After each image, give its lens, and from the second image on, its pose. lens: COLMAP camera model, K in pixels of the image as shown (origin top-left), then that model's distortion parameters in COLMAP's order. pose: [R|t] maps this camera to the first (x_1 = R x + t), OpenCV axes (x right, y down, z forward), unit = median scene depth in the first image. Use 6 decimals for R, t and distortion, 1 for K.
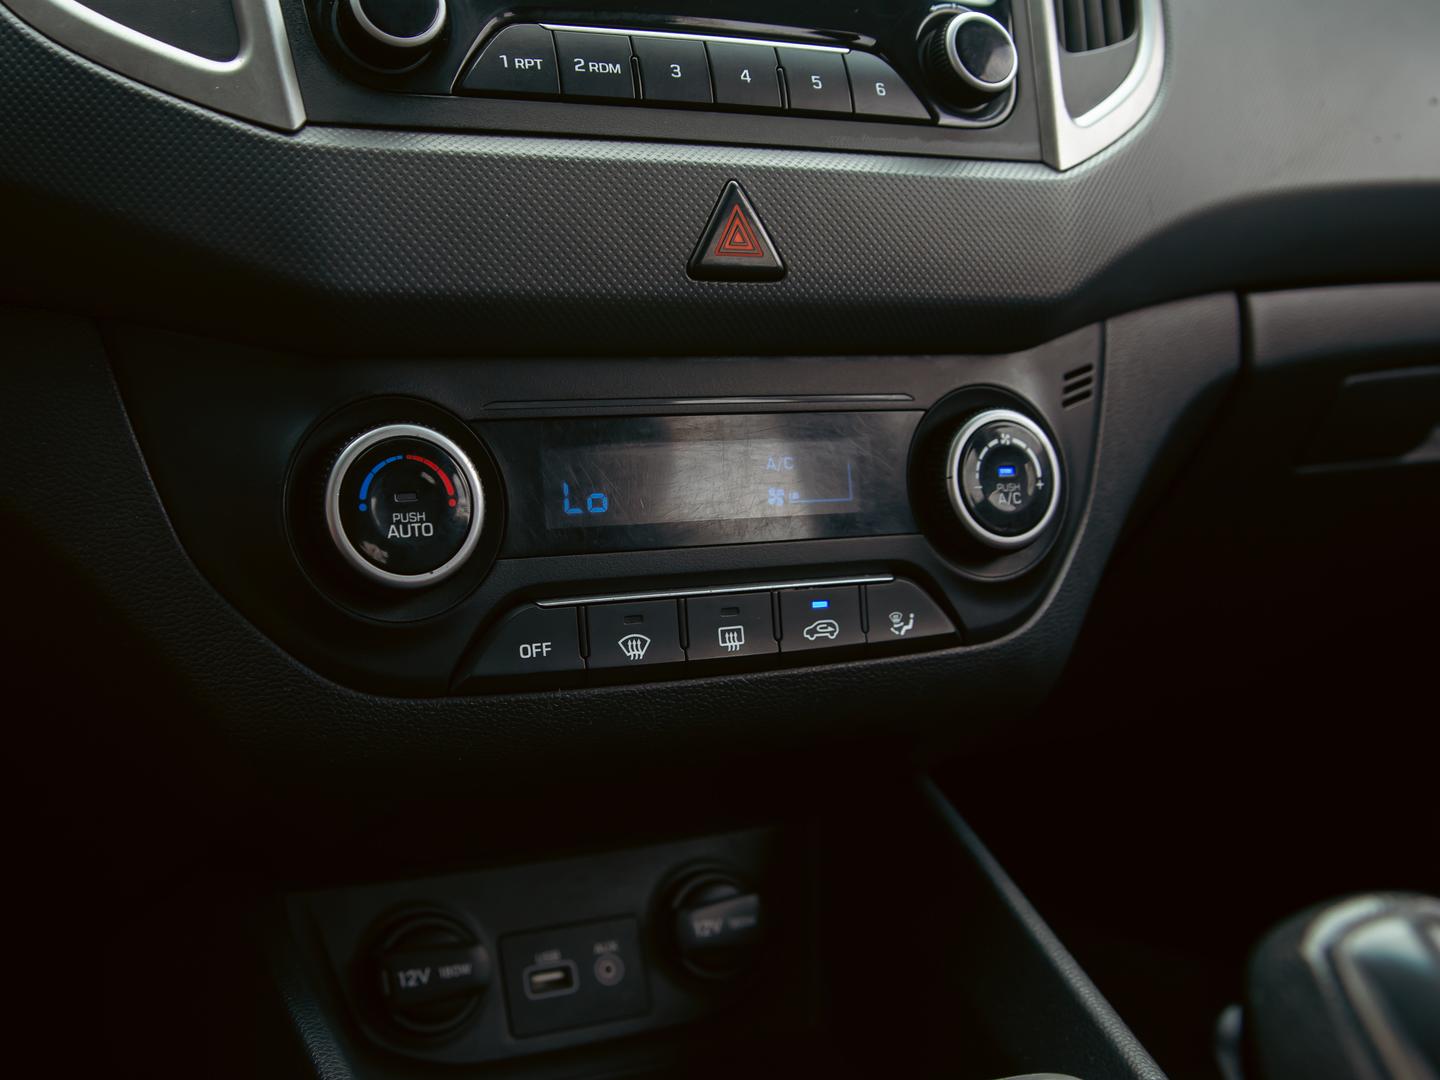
lens RADIAL K [[1767.4, 0, 713.7], [0, 1767.4, 547.5], [0, 0, 1]] dist [-0.135212, 0.000000]
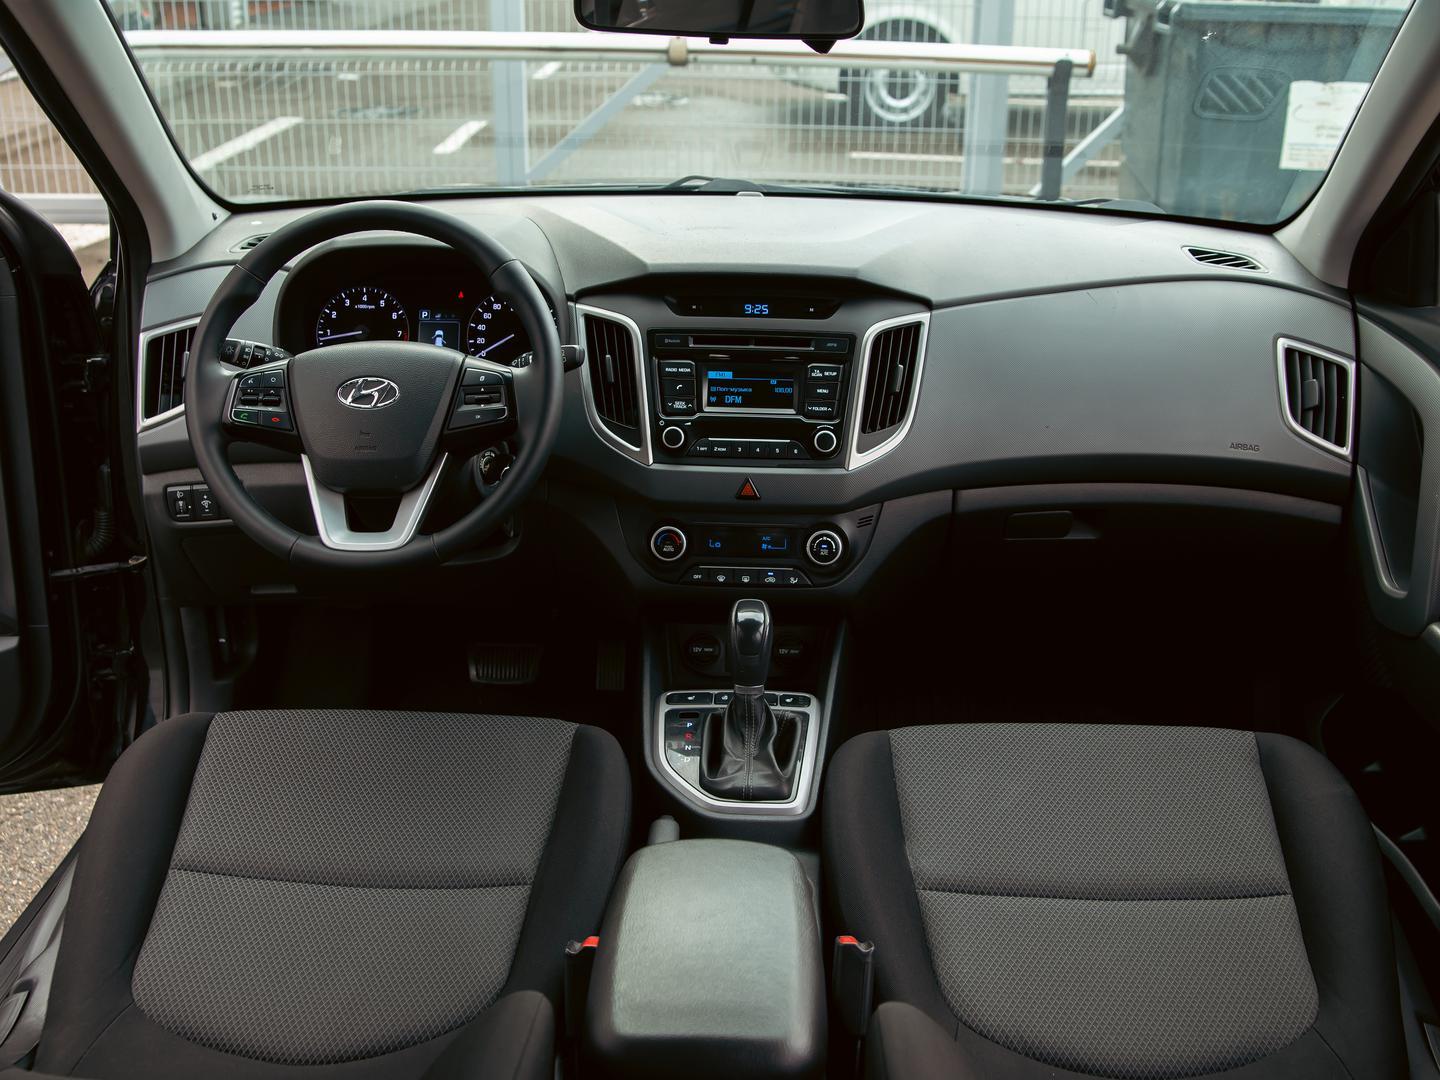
lens RADIAL K [[1767.4, 0, 719.6], [0, 1767.4, 534.9], [0, 0, 1]] dist [-0.135212, 0.000000]
pose [[0.872708, 0.133830, -0.469542, 2.012446], [-0.075081, 0.987046, 0.141782, -0.677905], [0.482434, -0.088480, 0.871452, -2.846032]]
